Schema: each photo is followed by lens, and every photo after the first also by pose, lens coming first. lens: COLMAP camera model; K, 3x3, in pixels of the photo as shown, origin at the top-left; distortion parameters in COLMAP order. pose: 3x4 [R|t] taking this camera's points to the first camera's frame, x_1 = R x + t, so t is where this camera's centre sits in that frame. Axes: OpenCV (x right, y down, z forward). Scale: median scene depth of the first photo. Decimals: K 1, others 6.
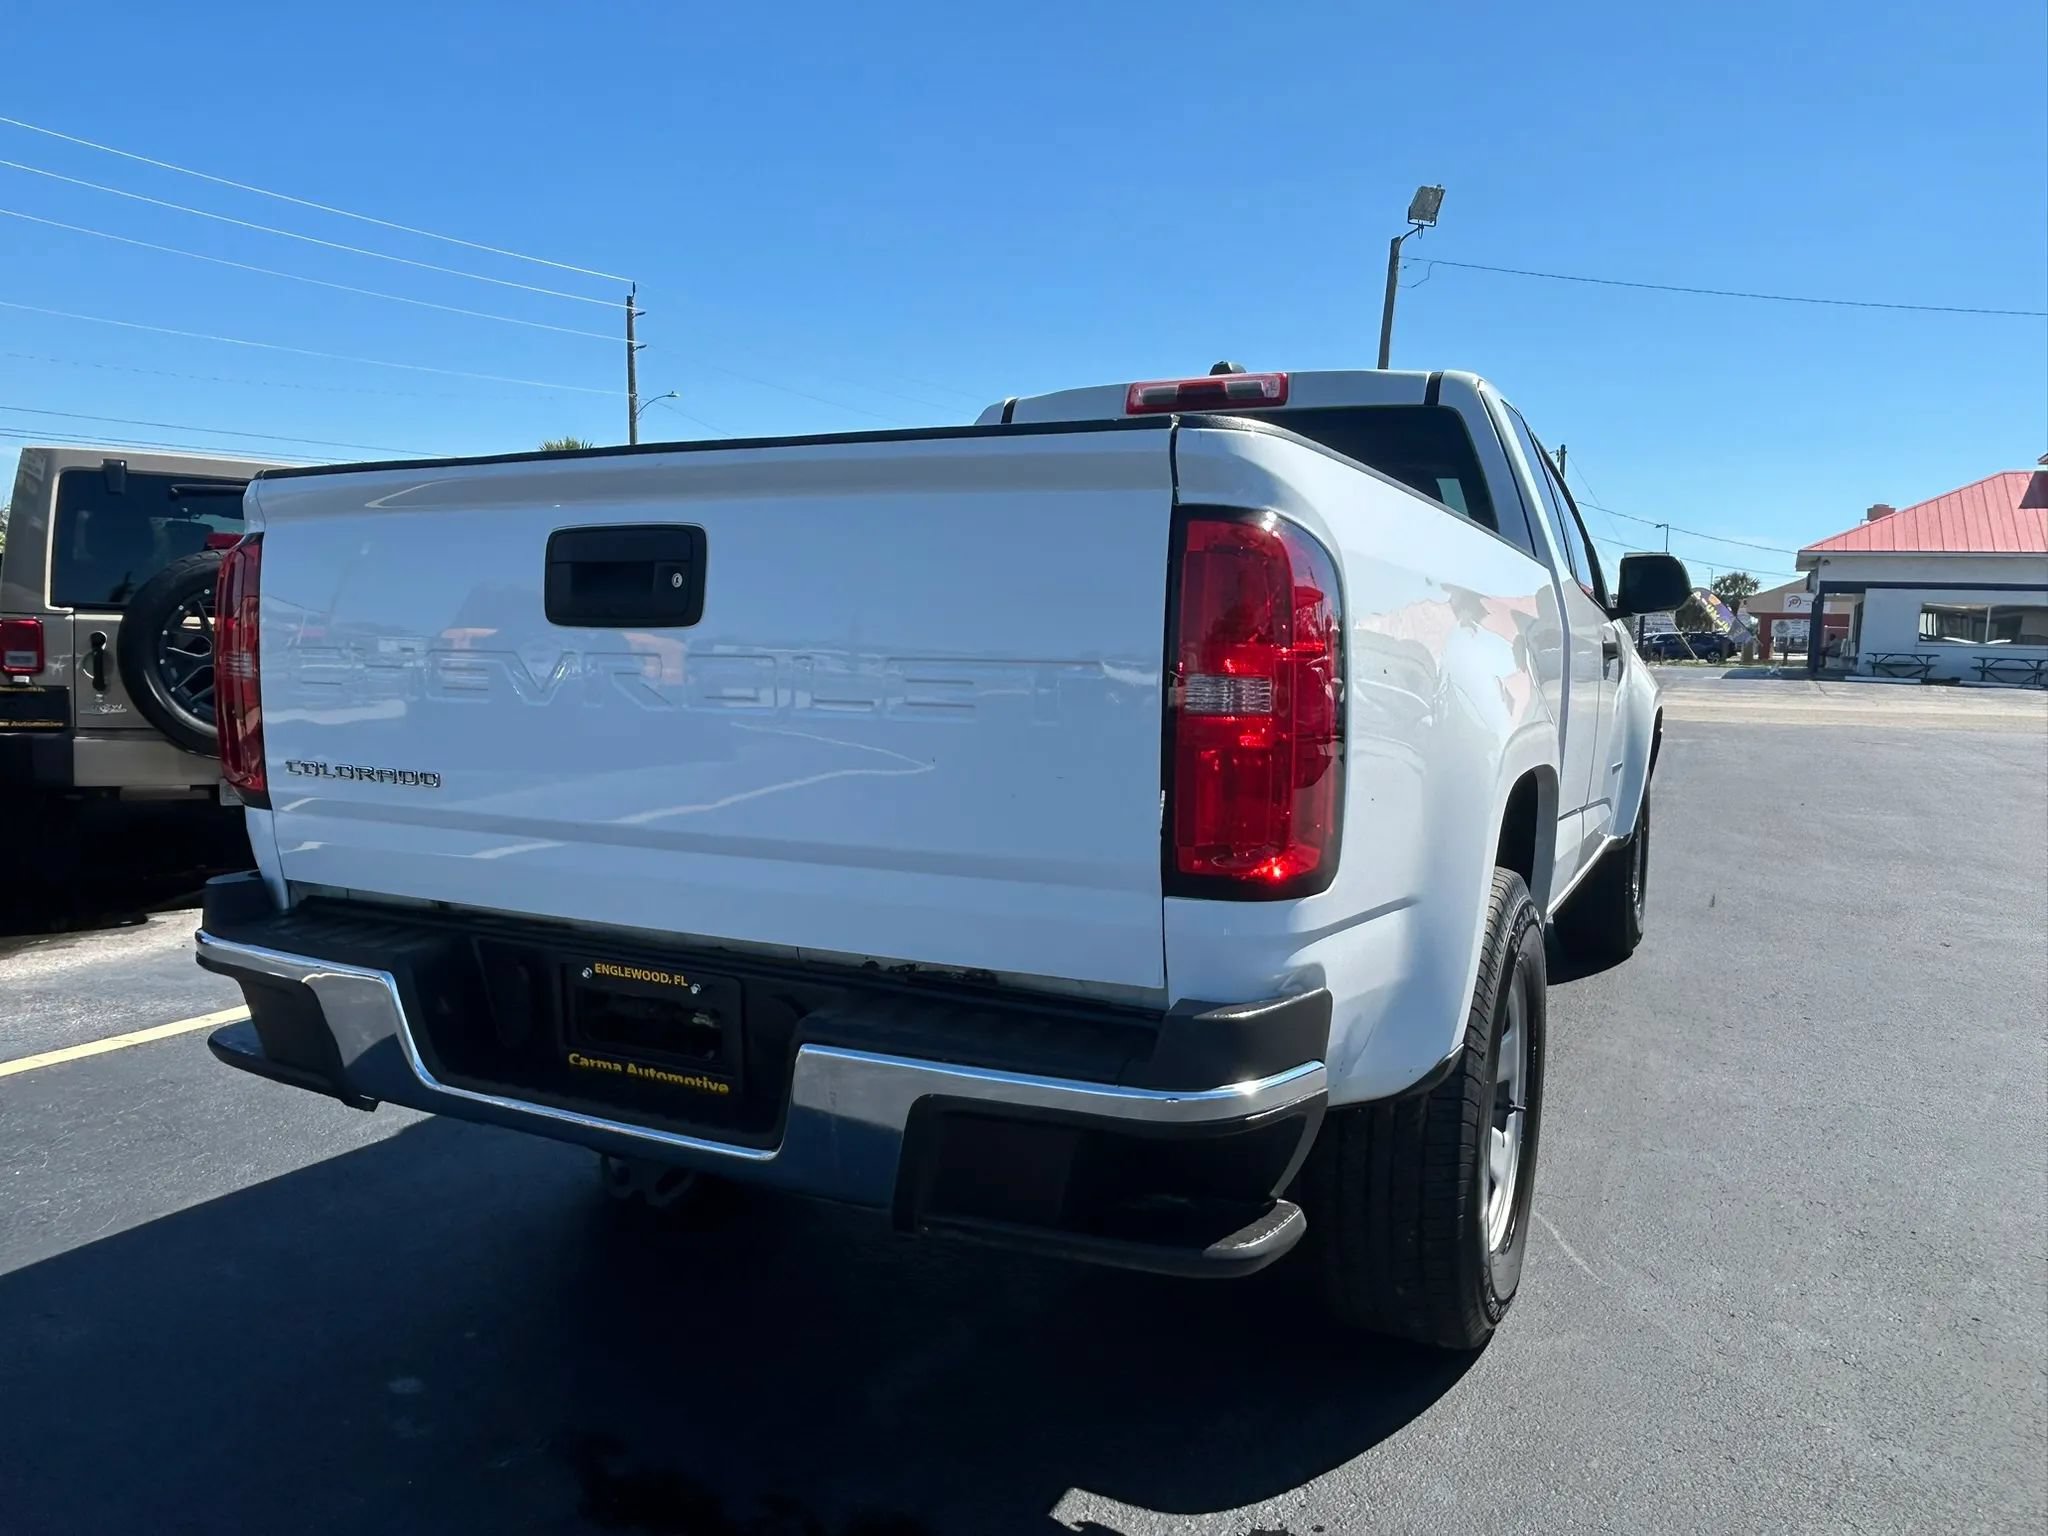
lens RADIAL K [[1478.4, 0, 1016.4], [0, 1478.4, 769.4], [0, 0, 1]] dist [0.001561, -0.013725]
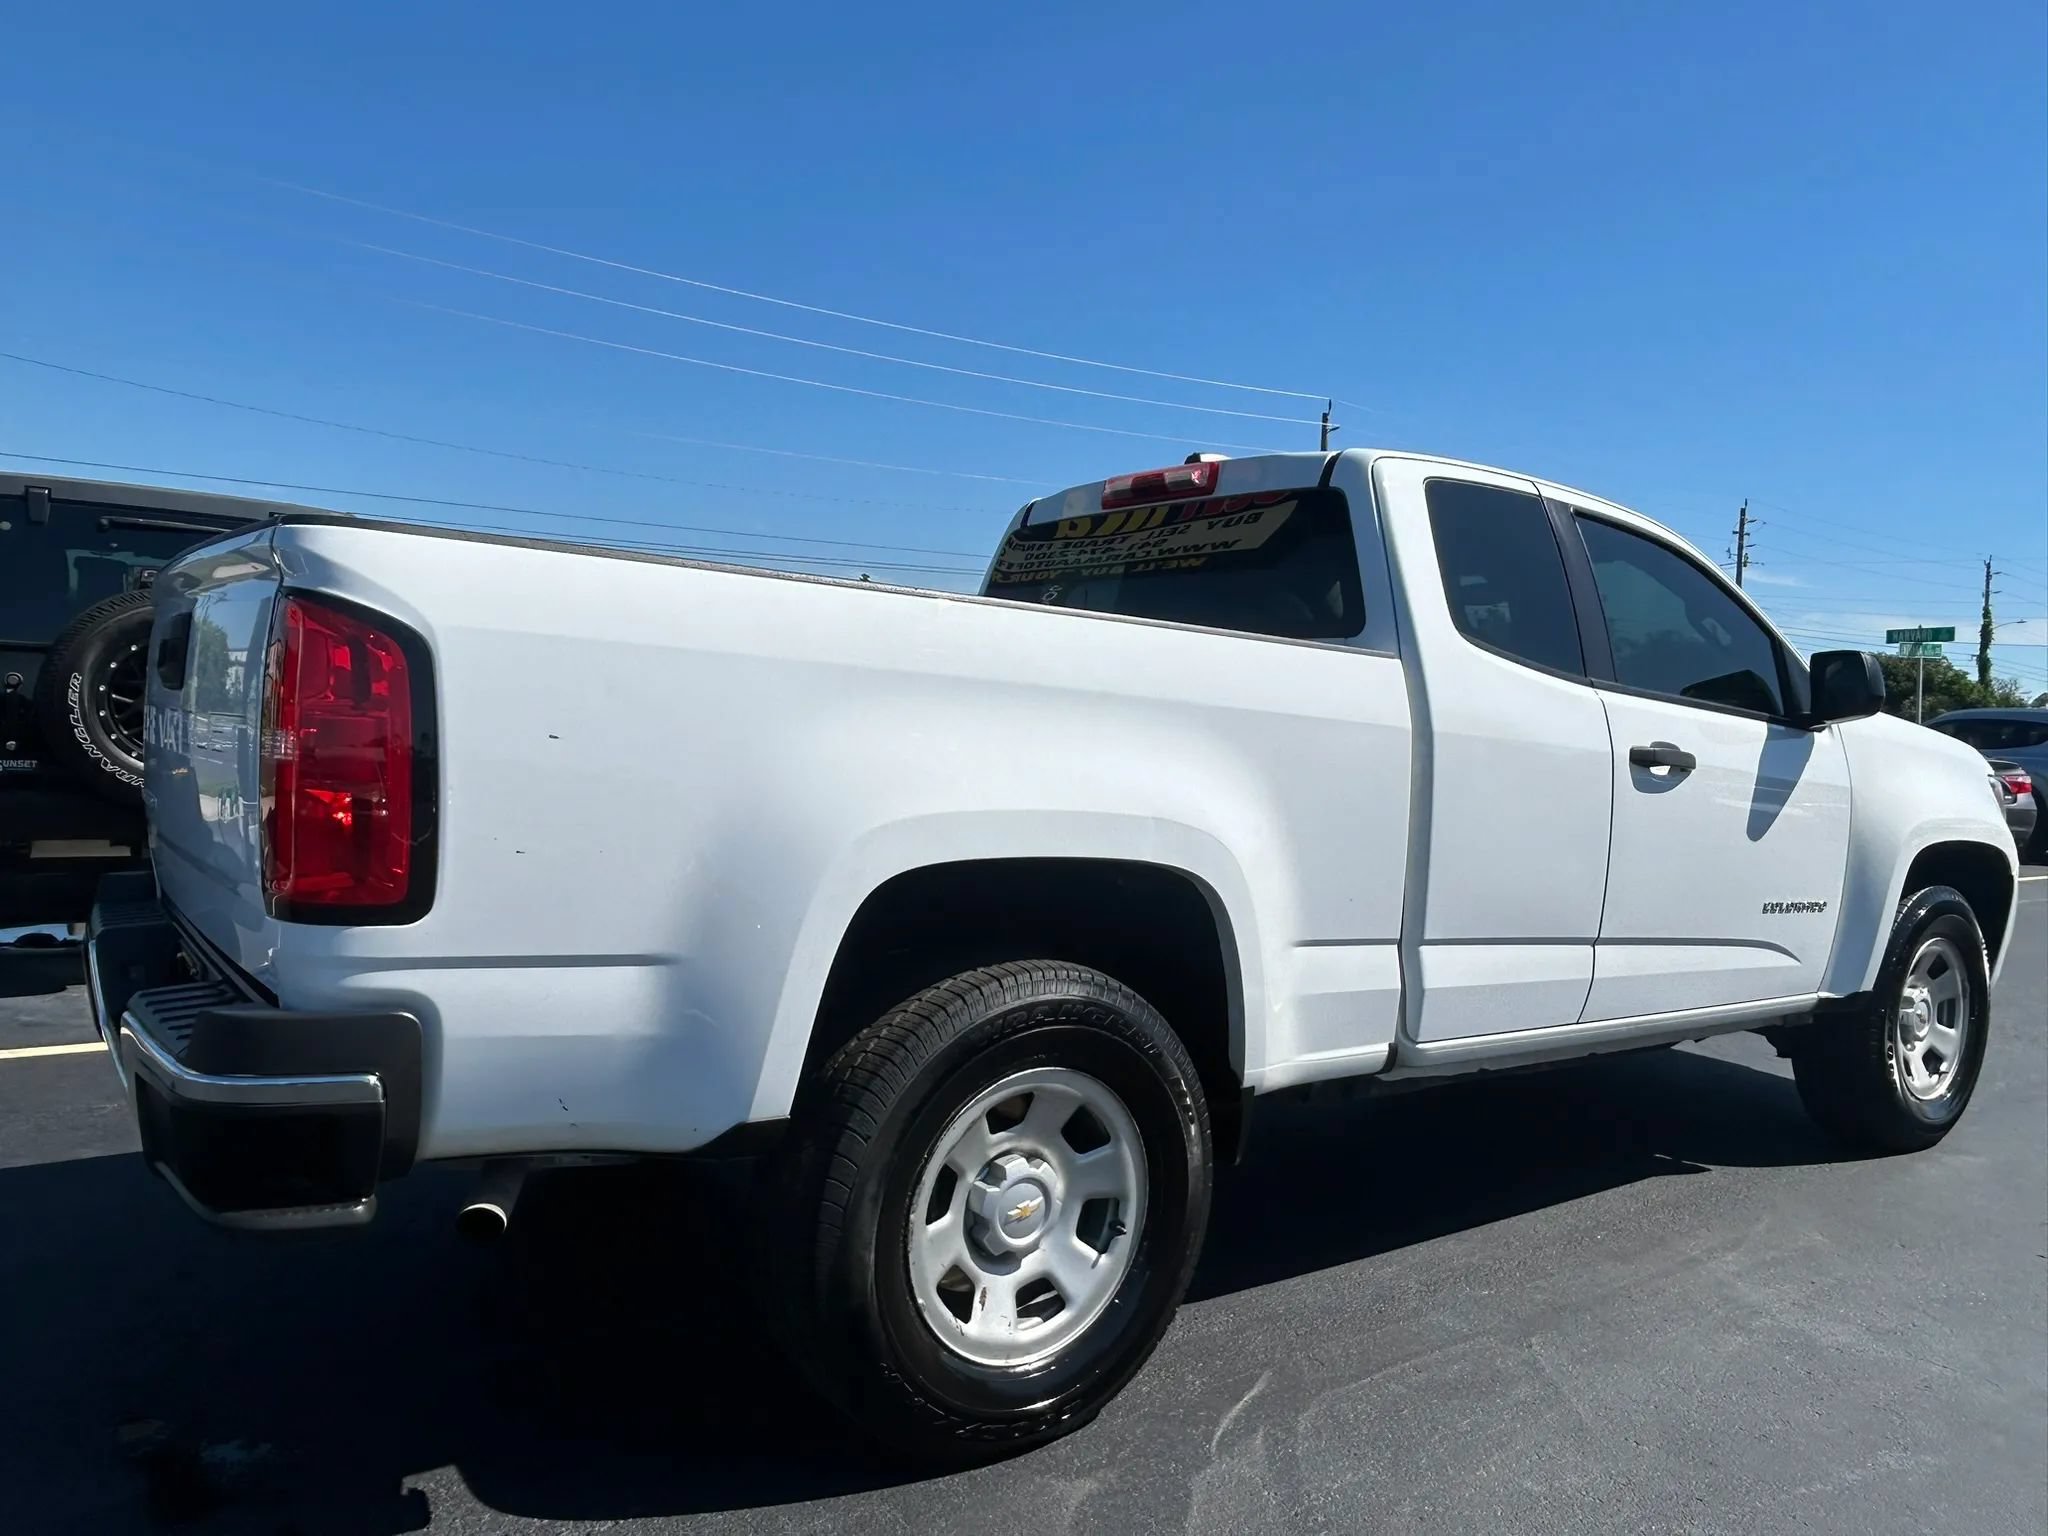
lens RADIAL K [[1478.4, 0, 1026.3], [0, 1478.4, 764.5], [0, 0, 1]] dist [0.001561, -0.013725]
pose [[0.887887, 0.035533, -0.458687, 0.506277], [-0.069675, 0.995898, -0.057724, -0.003781], [0.454754, 0.083211, 0.886721, 0.090128]]
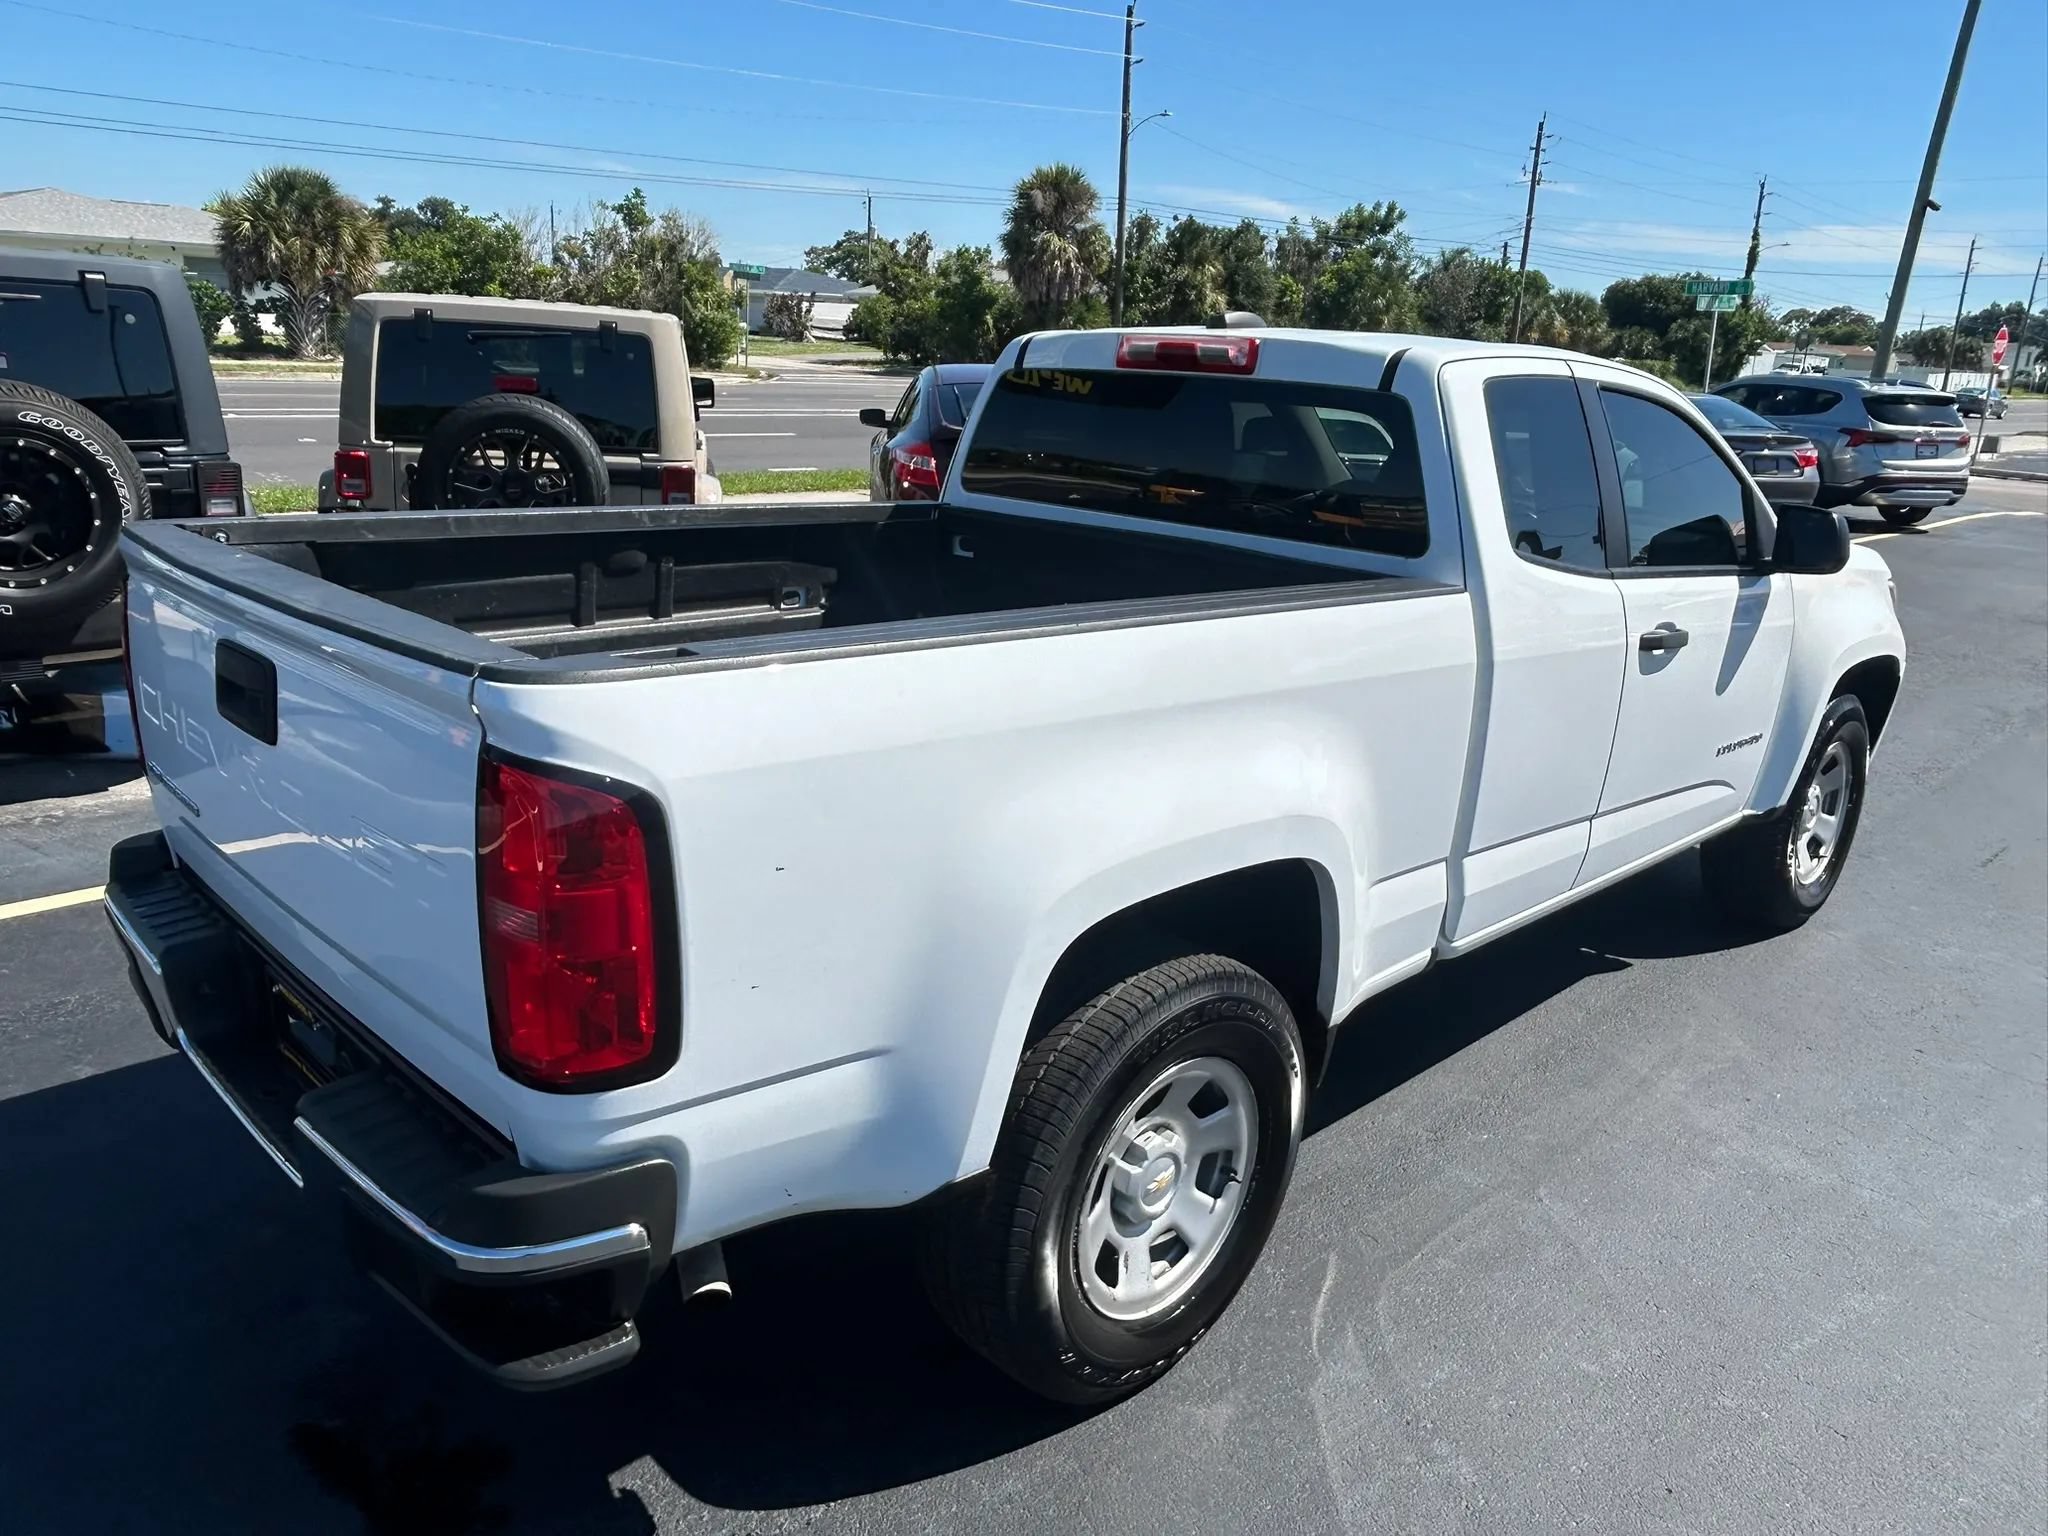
lens RADIAL K [[1478.4, 0, 1023.5], [0, 1478.4, 762.7], [0, 0, 1]] dist [0.001561, -0.013725]
pose [[0.944575, 0.113921, -0.307896, 0.347220], [-0.057784, 0.980913, 0.185663, -0.164386], [0.323170, -0.157581, 0.933129, 0.041707]]
